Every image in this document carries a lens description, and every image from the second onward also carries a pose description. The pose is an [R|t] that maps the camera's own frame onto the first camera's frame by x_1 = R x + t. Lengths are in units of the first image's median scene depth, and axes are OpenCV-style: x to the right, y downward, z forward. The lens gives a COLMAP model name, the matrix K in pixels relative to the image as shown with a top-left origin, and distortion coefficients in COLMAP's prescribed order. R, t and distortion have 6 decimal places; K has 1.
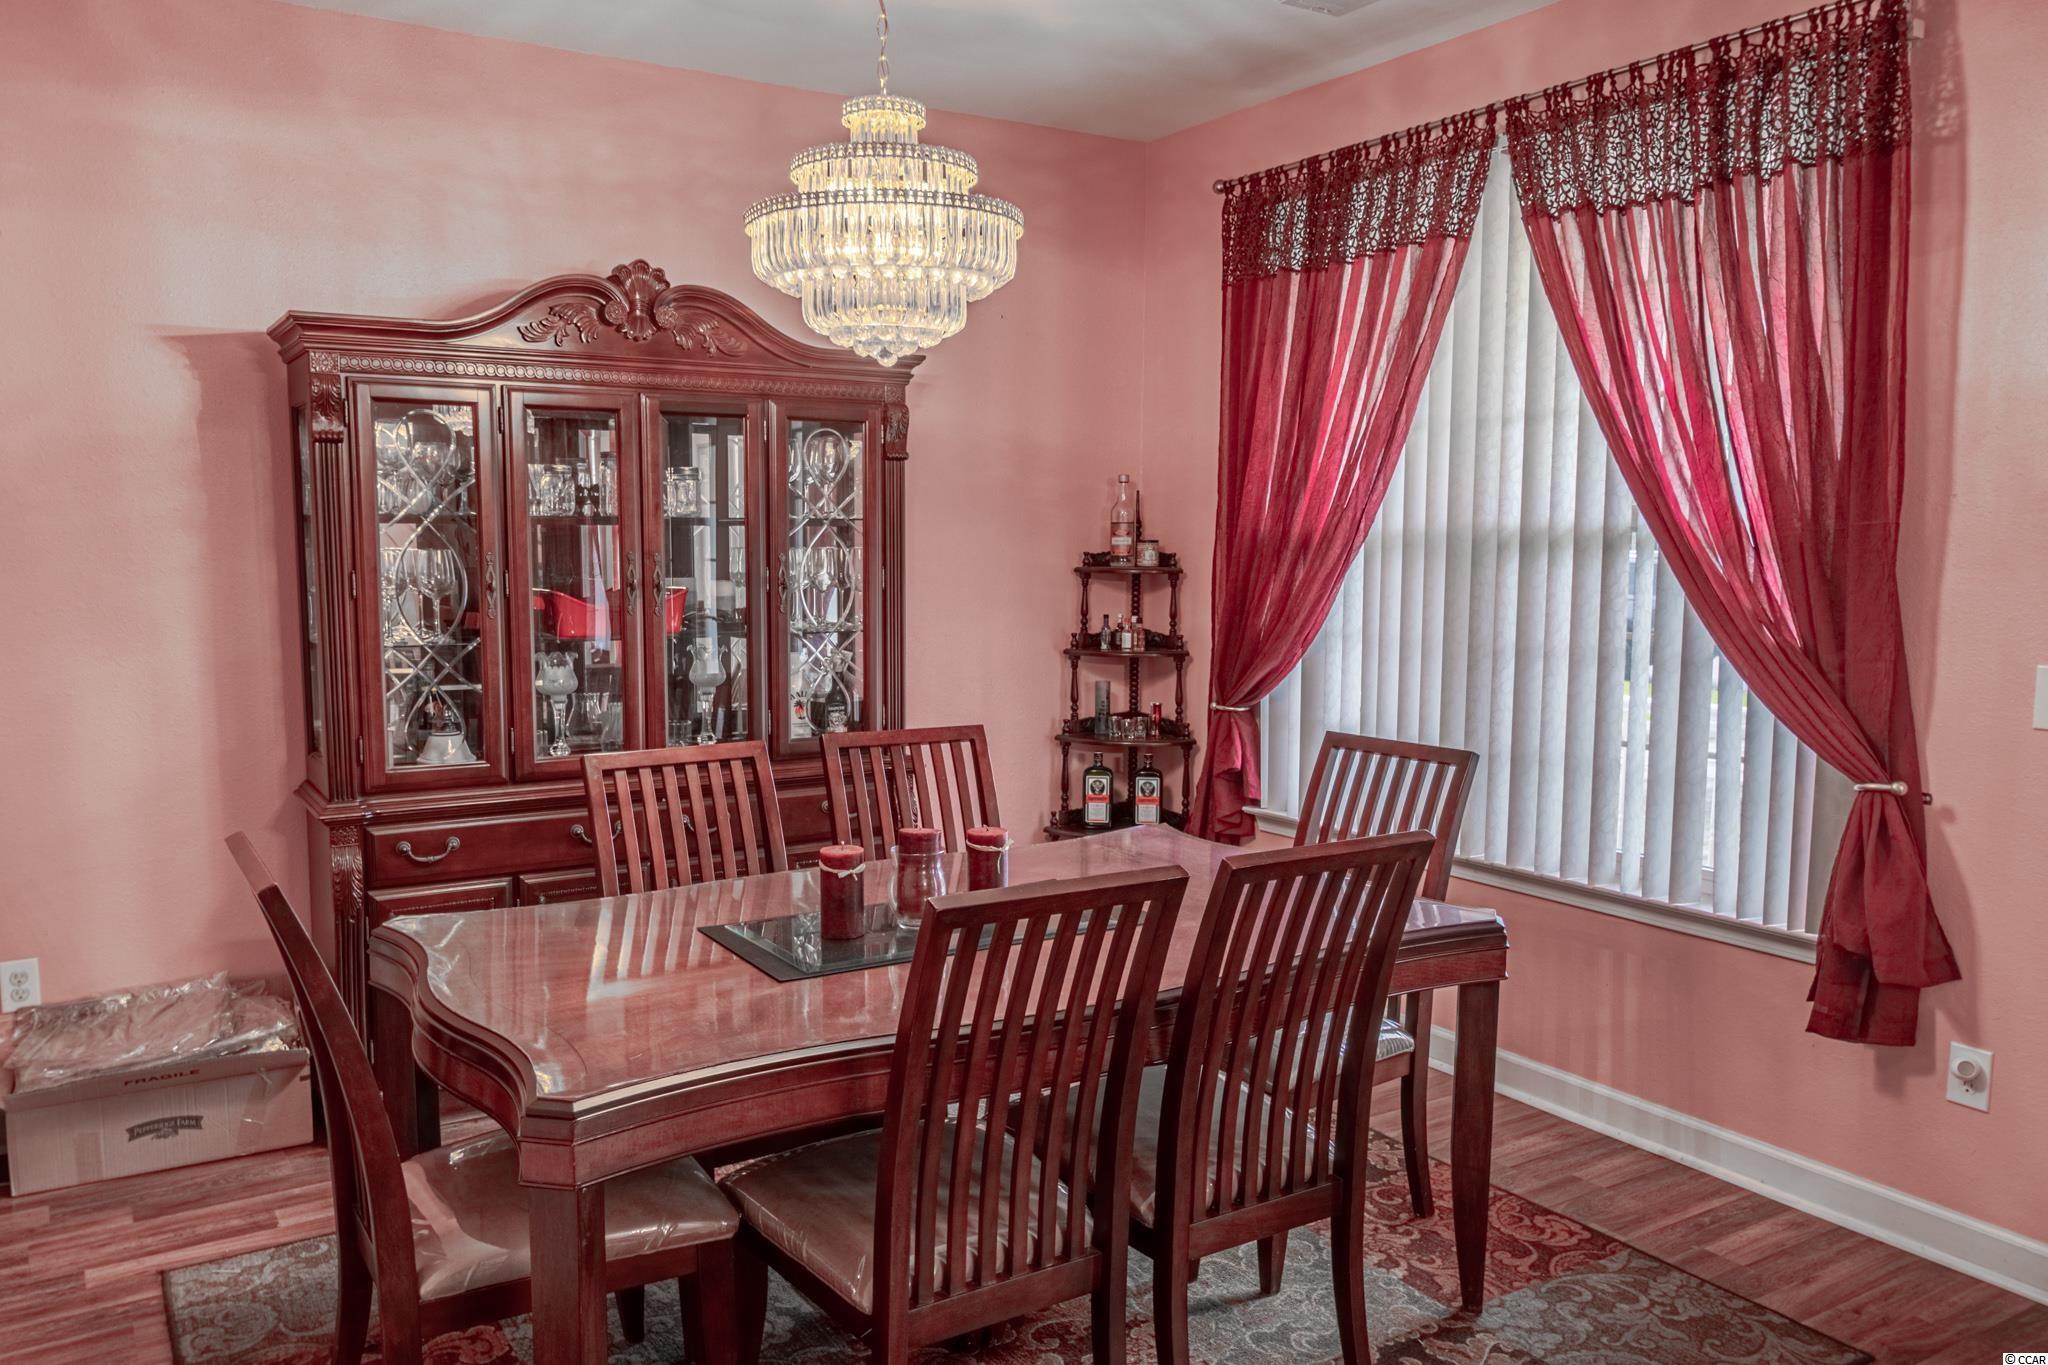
lens RADIAL K [[1510.2, 0, 1020.3], [0, 1510.2, 679.9], [0, 0, 1]] dist [0.021096, 0.000970]
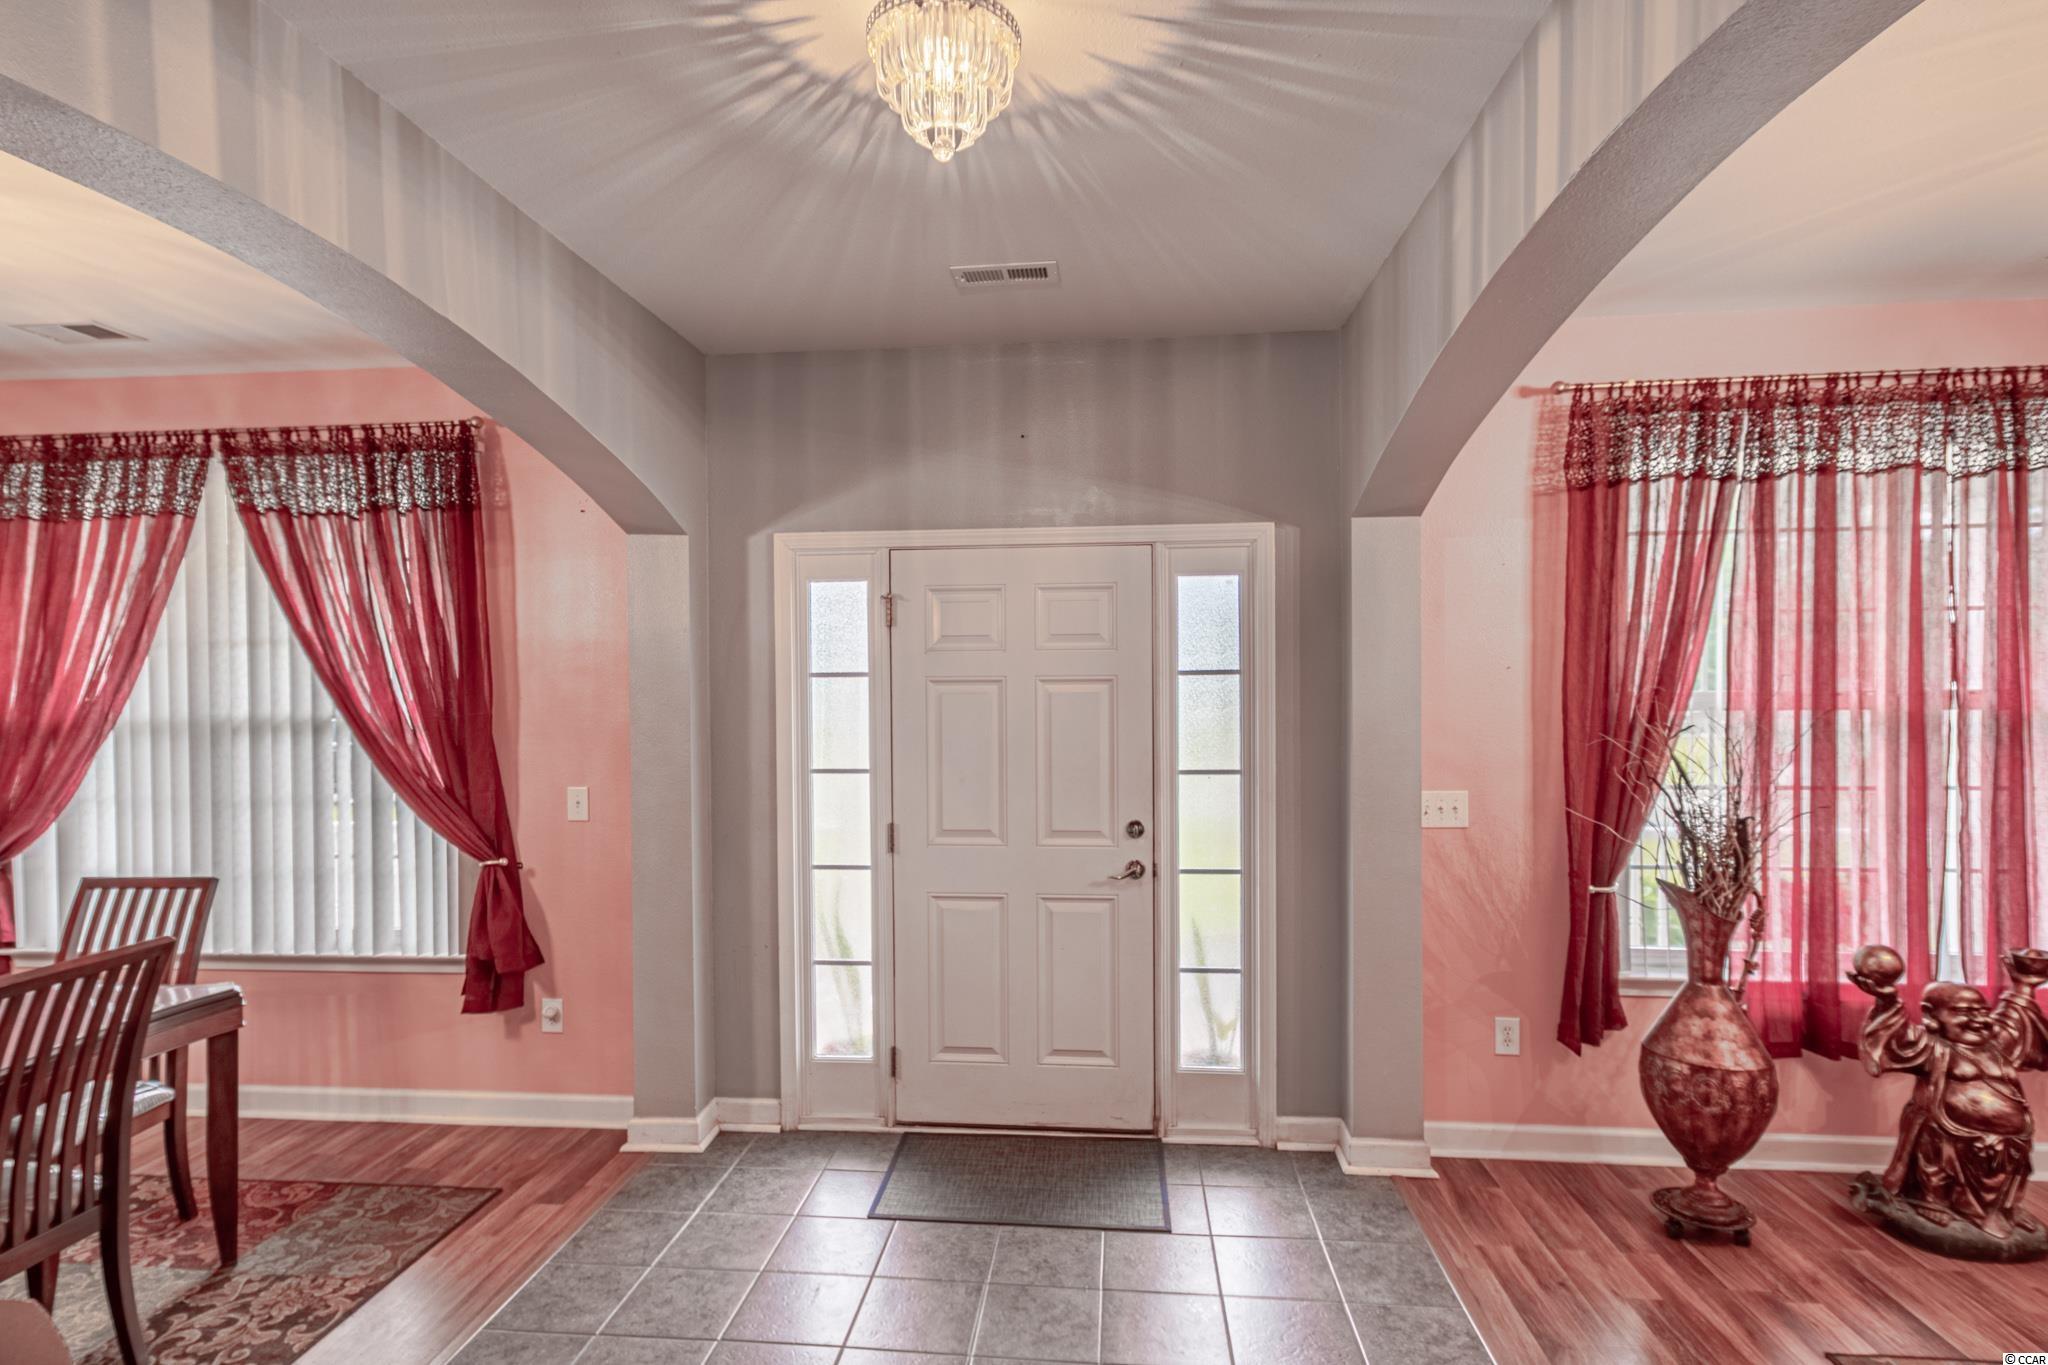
lens RADIAL K [[1043.4, 0, 996.3], [0, 1043.4, 710.0], [0, 0, 1]] dist [0.020182, -0.010398]
pose [[0.611829, -0.019474, 0.790750, -0.033260], [0.085583, 0.995458, -0.041703, -0.004818], [-0.786346, 0.093190, 0.610717, -0.207062]]
